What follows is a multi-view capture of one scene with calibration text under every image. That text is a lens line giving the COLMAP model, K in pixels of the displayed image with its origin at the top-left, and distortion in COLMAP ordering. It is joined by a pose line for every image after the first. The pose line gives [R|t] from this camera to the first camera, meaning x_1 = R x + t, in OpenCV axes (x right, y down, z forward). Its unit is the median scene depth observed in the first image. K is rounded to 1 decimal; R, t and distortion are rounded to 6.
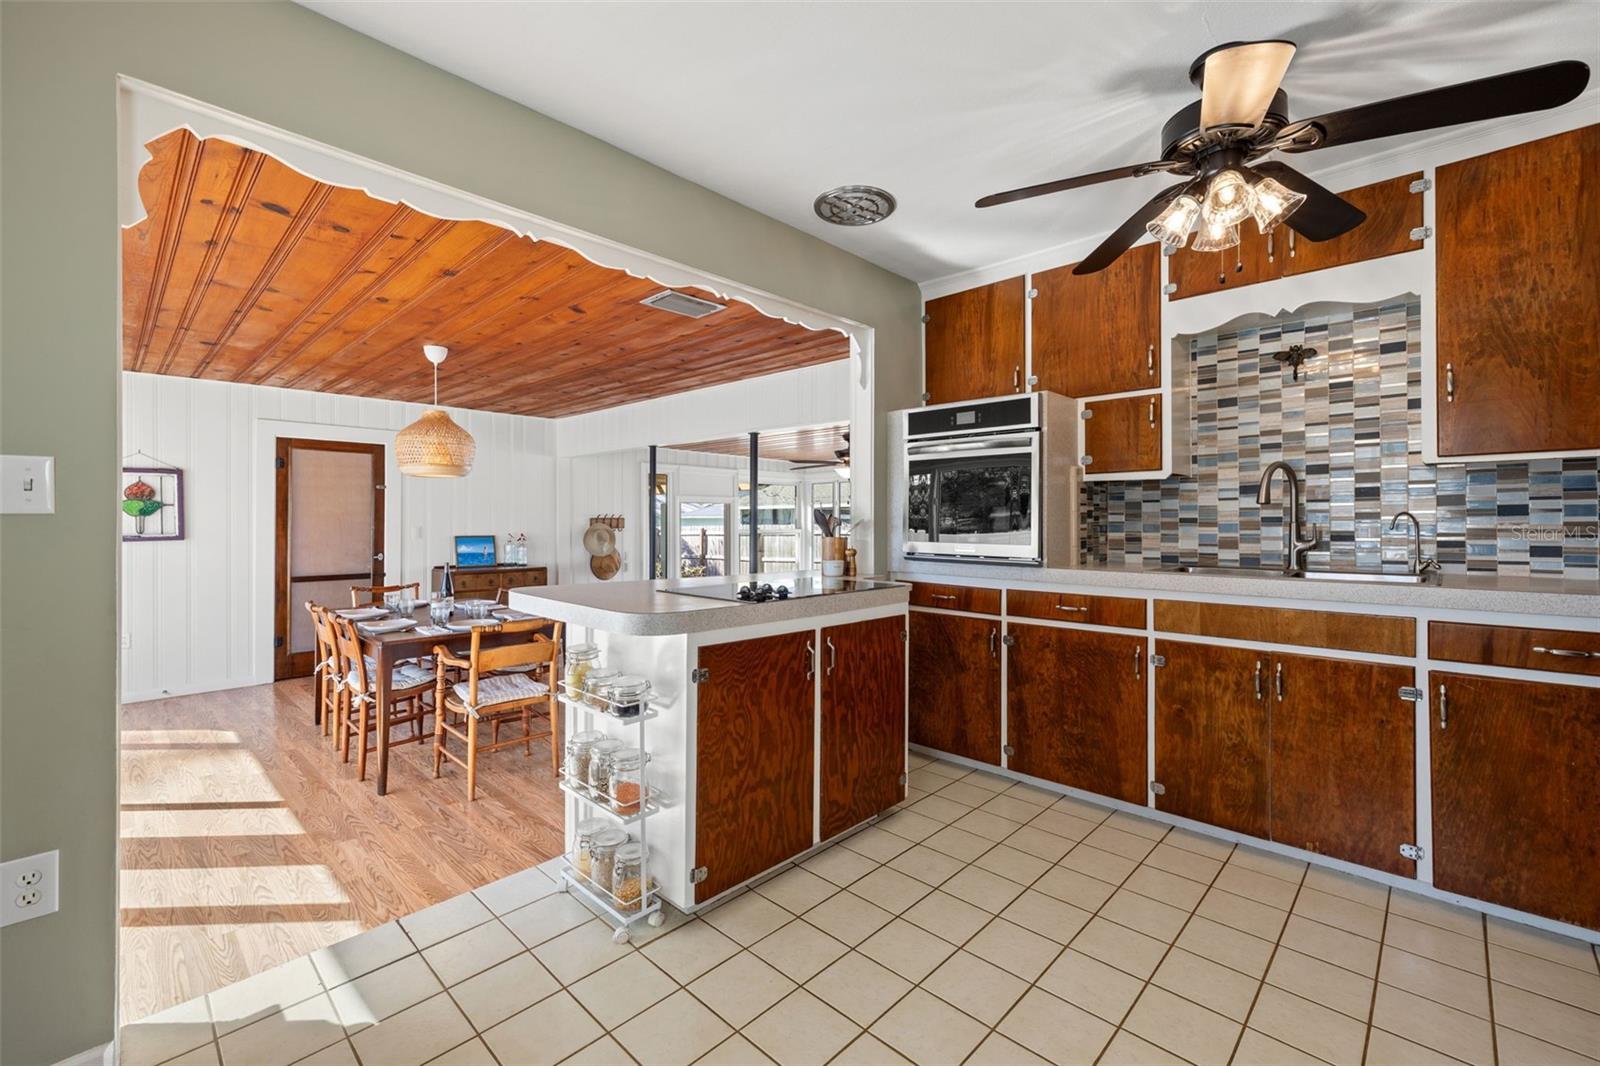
lens RADIAL K [[673.0, 0, 802.2], [0, 673.0, 520.0], [0, 0, 1]] dist [0.001076, 0.000458]
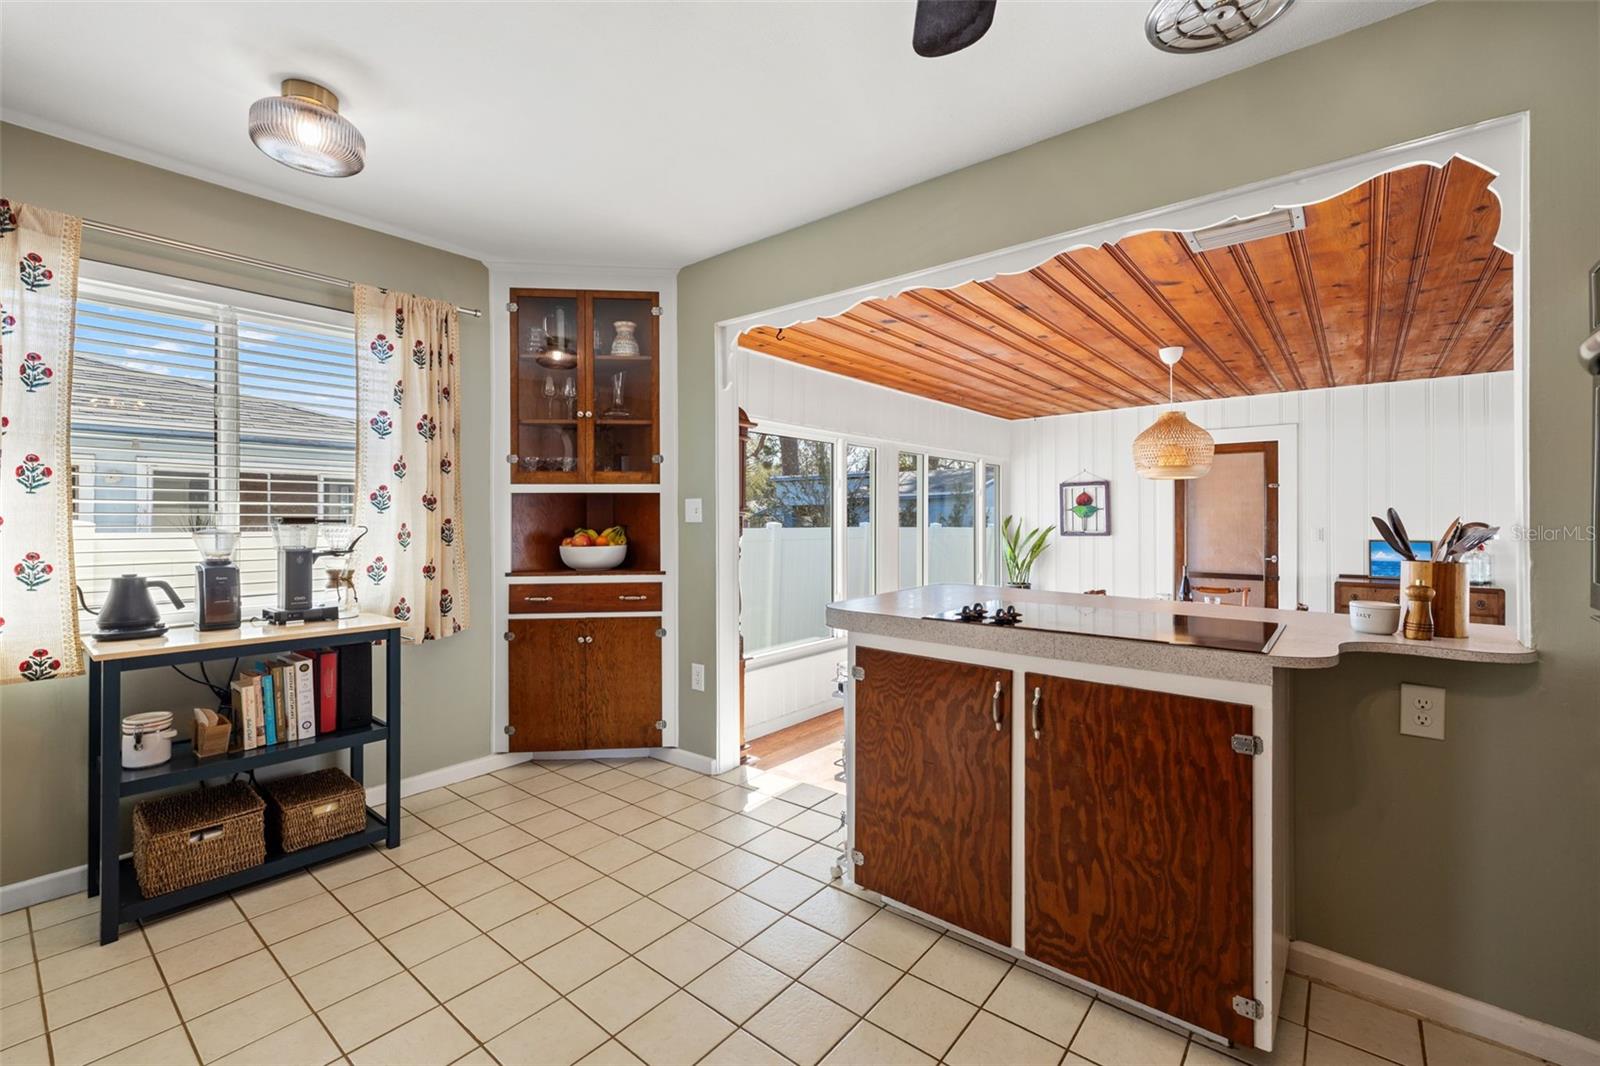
lens RADIAL K [[683.0, 0, 795.4], [0, 683.0, 518.0], [0, 0, 1]] dist [0.004081, 0.000187]
pose [[0.073056, -0.000485, -0.997328, 0.717229], [0.003410, 0.999994, -0.000236, -0.013290], [0.997322, -0.003384, 0.073057, 0.629754]]
